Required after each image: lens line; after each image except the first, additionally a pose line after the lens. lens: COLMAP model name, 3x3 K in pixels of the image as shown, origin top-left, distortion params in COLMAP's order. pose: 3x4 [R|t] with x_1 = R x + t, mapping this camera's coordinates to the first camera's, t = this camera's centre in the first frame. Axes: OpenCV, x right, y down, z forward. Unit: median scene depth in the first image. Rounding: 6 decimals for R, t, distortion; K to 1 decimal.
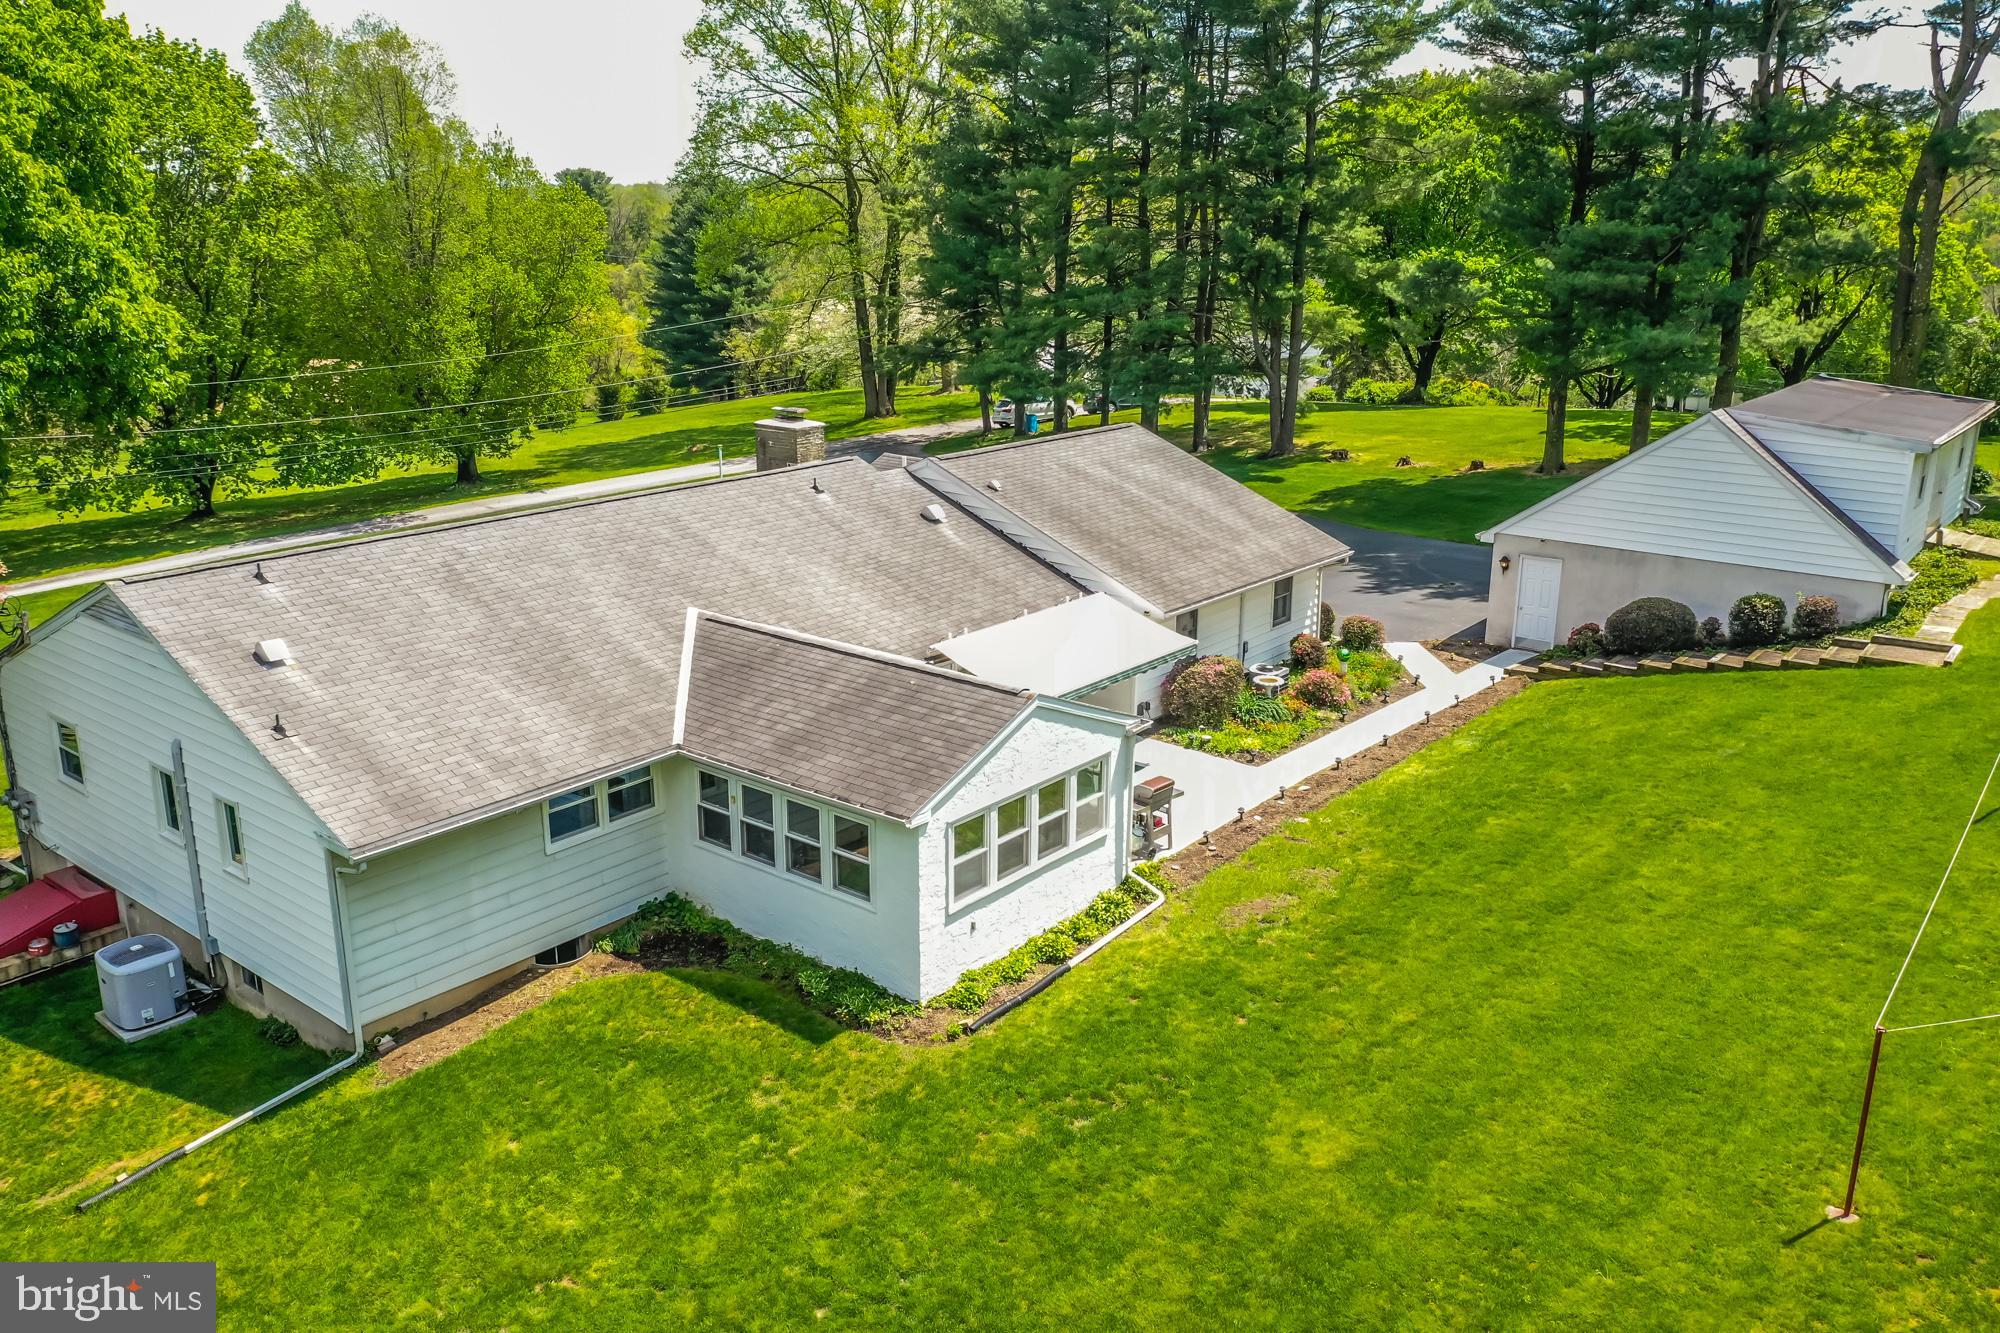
lens RADIAL K [[1558.3, 0, 996.2], [0, 1558.3, 665.1], [0, 0, 1]] dist [-0.013451, -0.010715]
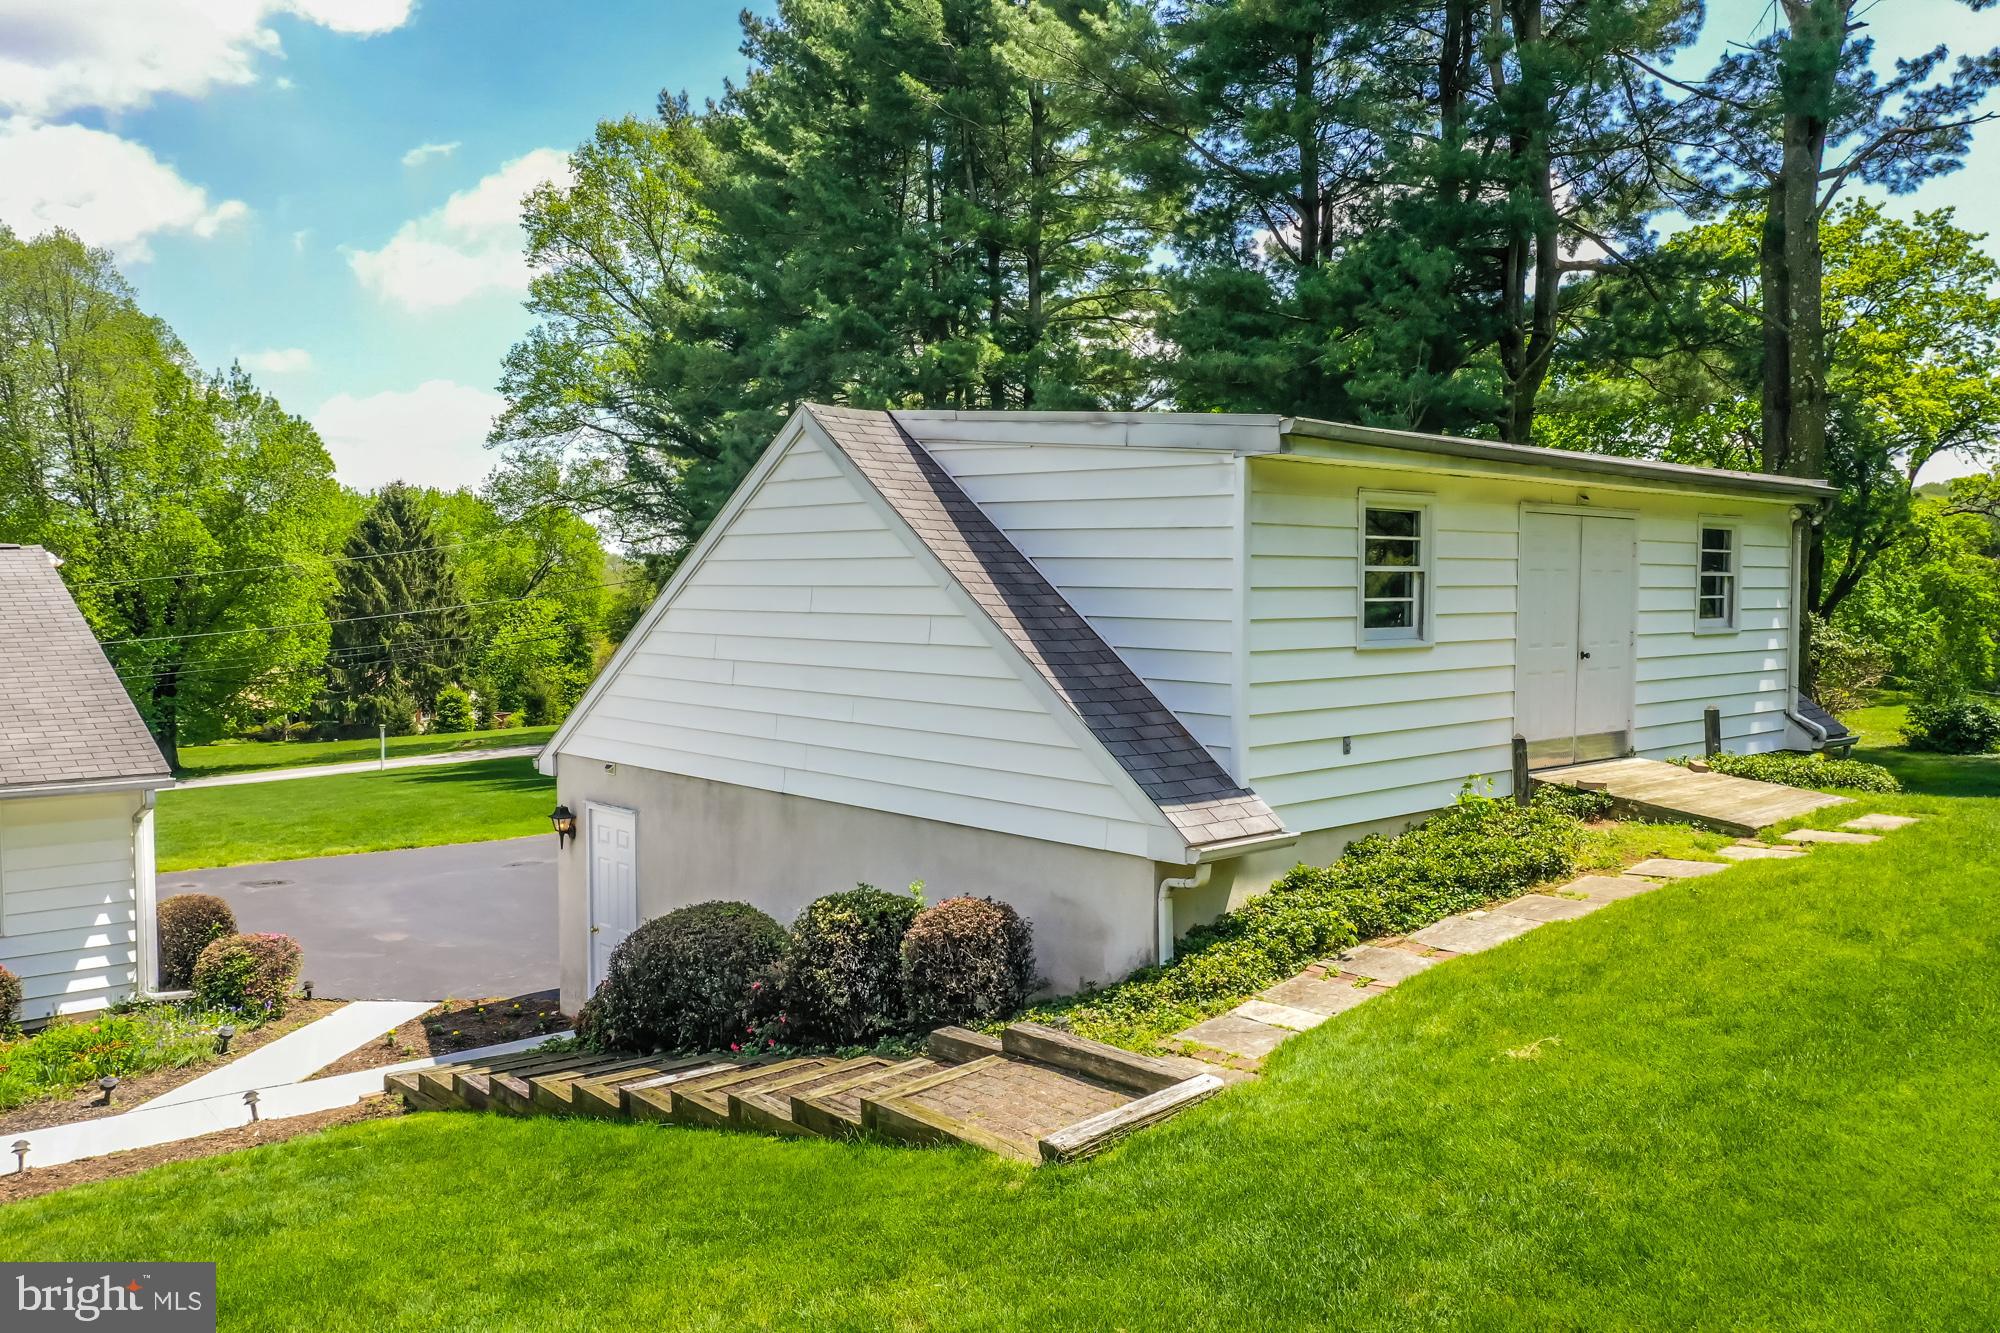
lens RADIAL K [[1558.3, 0, 996.2], [0, 1558.3, 665.1], [0, 0, 1]] dist [-0.013451, -0.010715]
pose [[0.986270, -0.003395, -0.165105, 0.553366], [-0.034604, 0.973344, -0.226723, -0.015606], [0.161474, 0.229324, 0.959863, 0.637957]]
